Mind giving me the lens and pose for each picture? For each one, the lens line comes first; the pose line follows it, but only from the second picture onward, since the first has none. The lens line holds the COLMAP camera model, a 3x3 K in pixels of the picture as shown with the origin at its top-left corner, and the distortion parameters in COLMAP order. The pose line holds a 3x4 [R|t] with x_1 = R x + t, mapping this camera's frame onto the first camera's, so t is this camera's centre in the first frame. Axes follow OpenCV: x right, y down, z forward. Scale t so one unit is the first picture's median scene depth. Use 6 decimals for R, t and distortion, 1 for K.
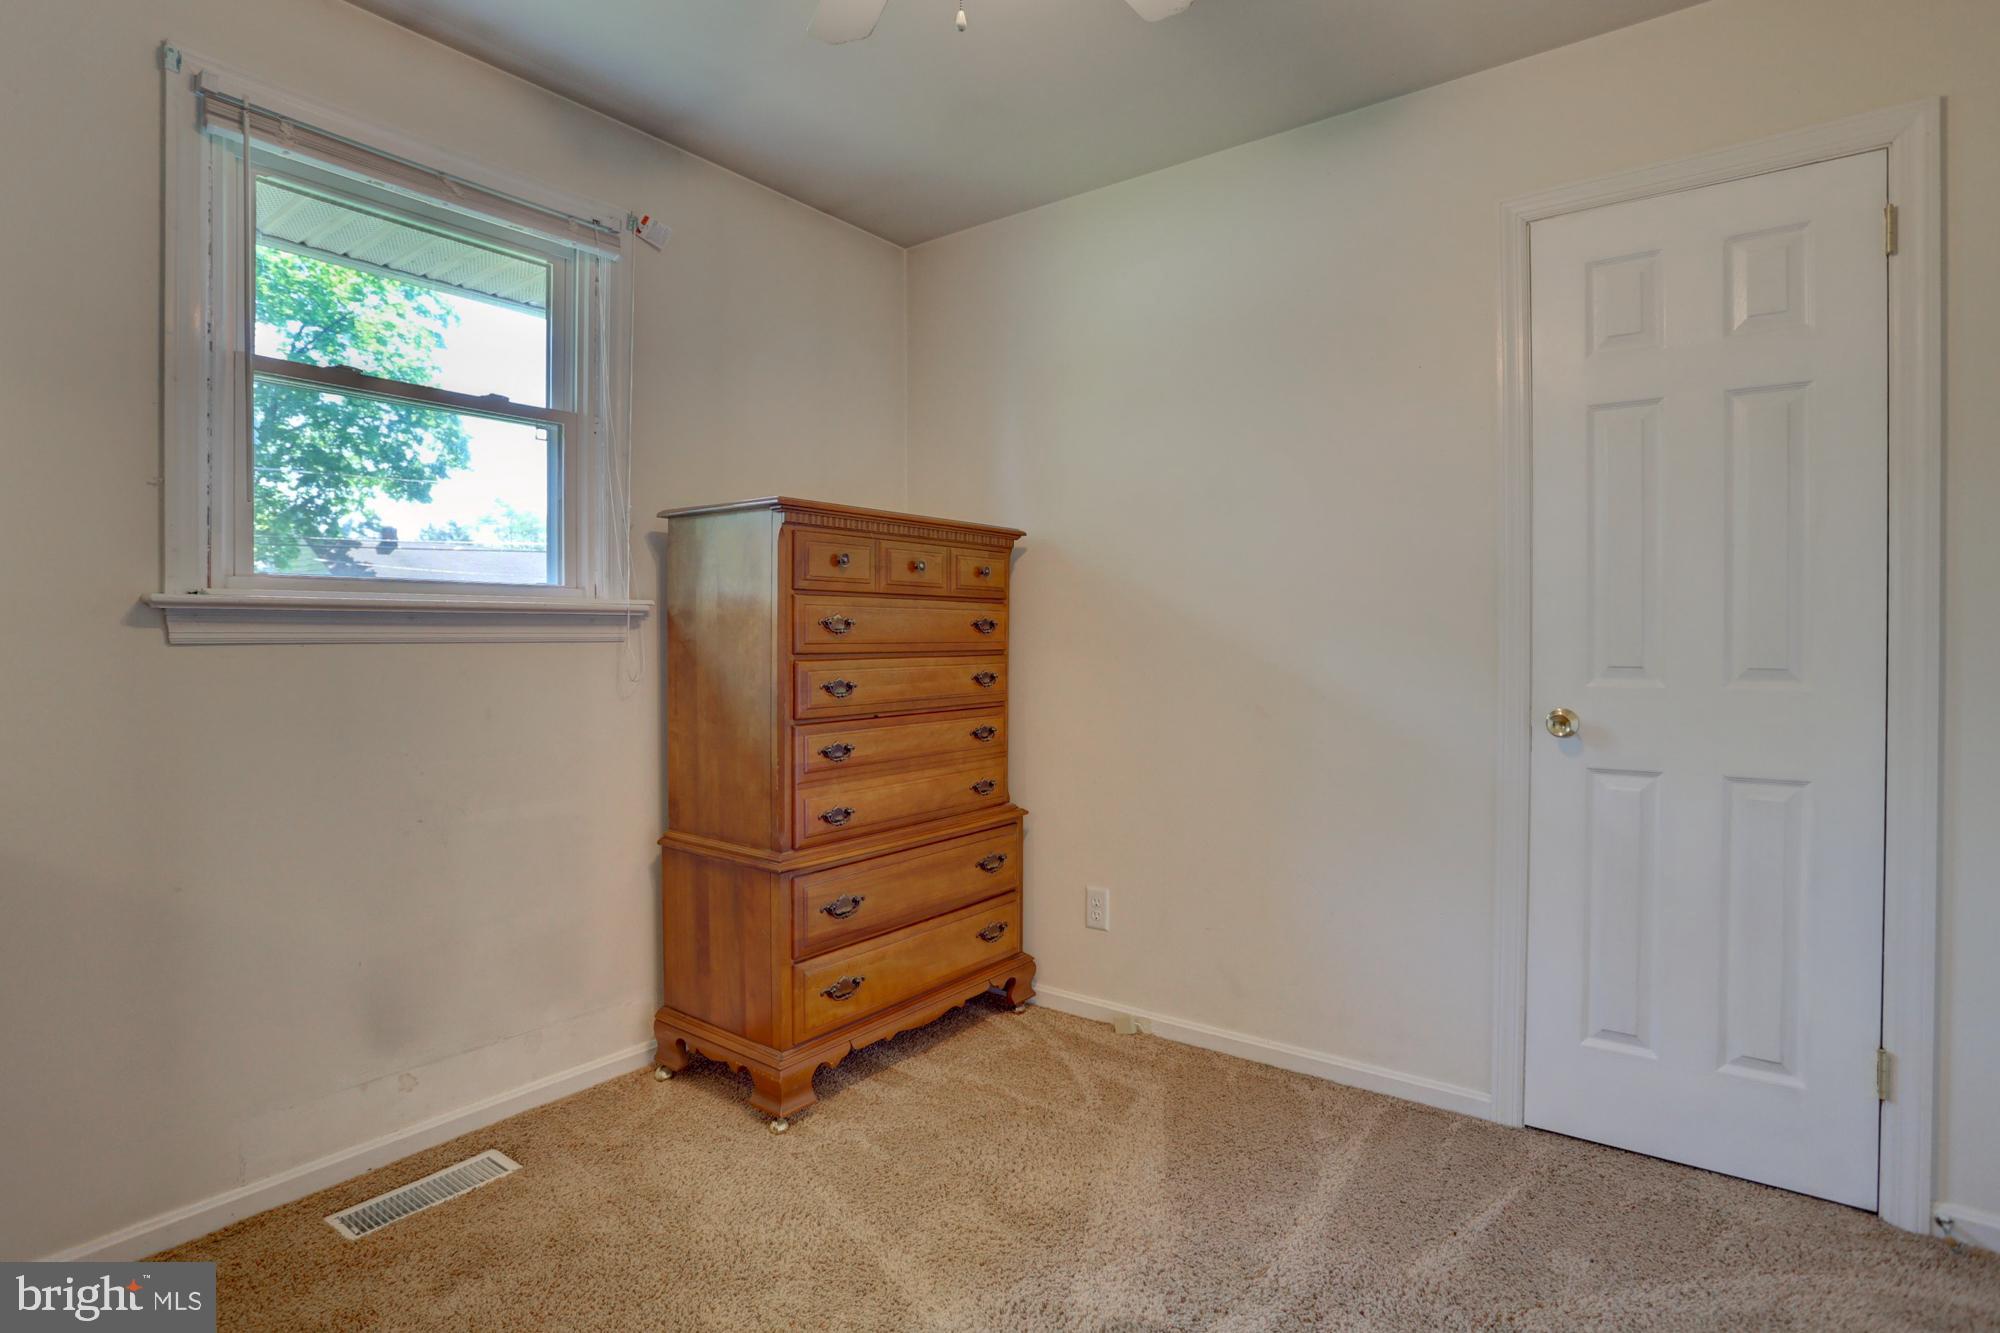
lens RADIAL K [[991.4, 0, 1005.6], [0, 991.4, 656.6], [0, 0, 1]] dist [-0.039047, 0.000966]
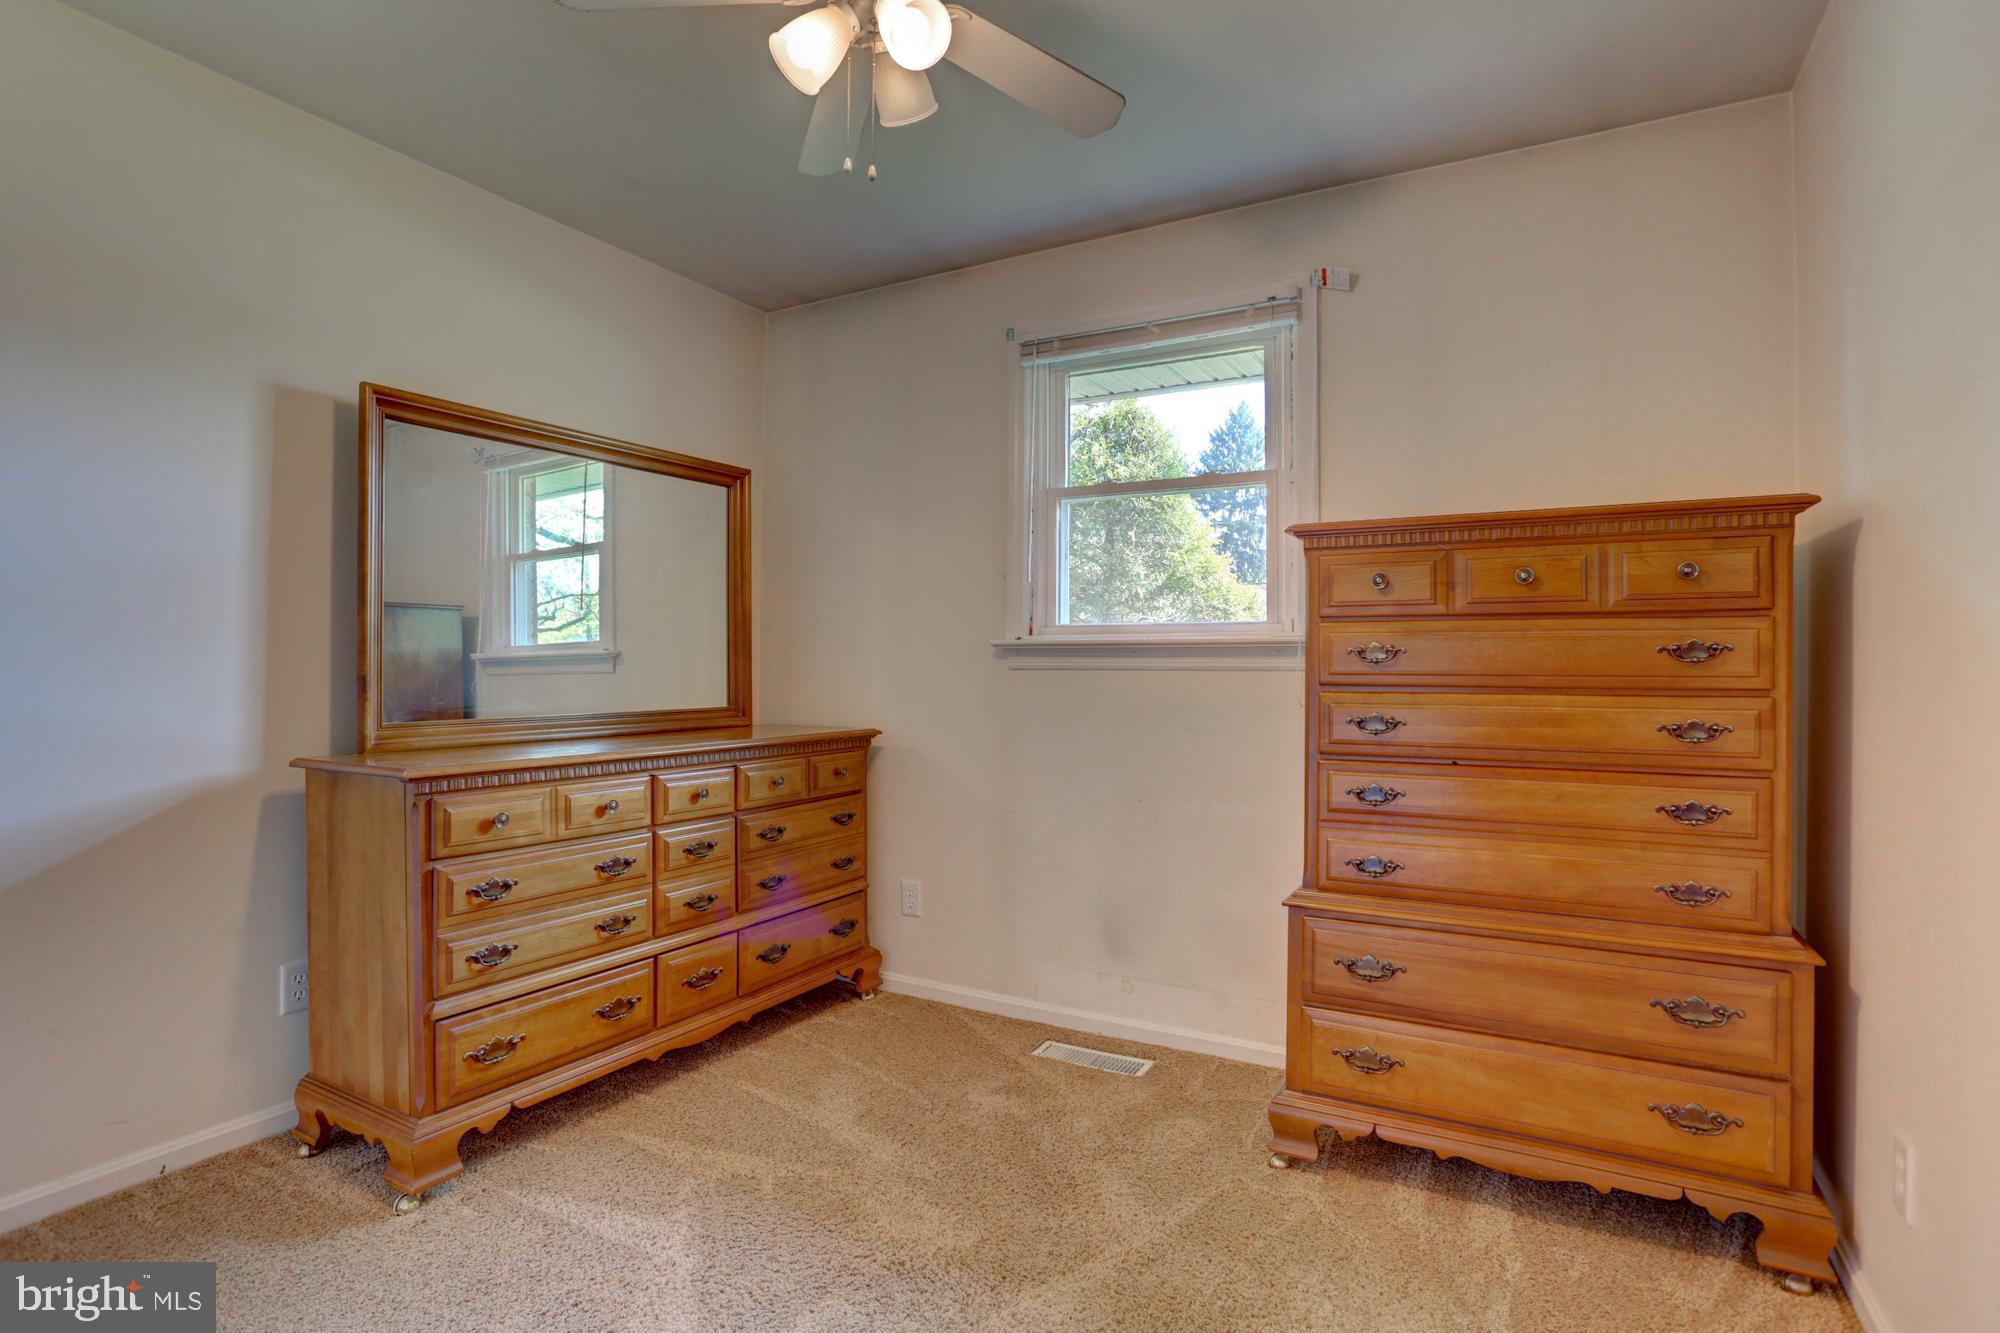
lens RADIAL K [[975.5, 0, 1000.0], [0, 975.5, 666.5], [0, 0, 1]] dist [-0.017342, 0.000496]
pose [[0.158463, 0.003395, -0.987359, 0.640813], [-0.022851, 0.999739, -0.000230, -0.011955], [0.987100, 0.022599, 0.158499, 0.516875]]
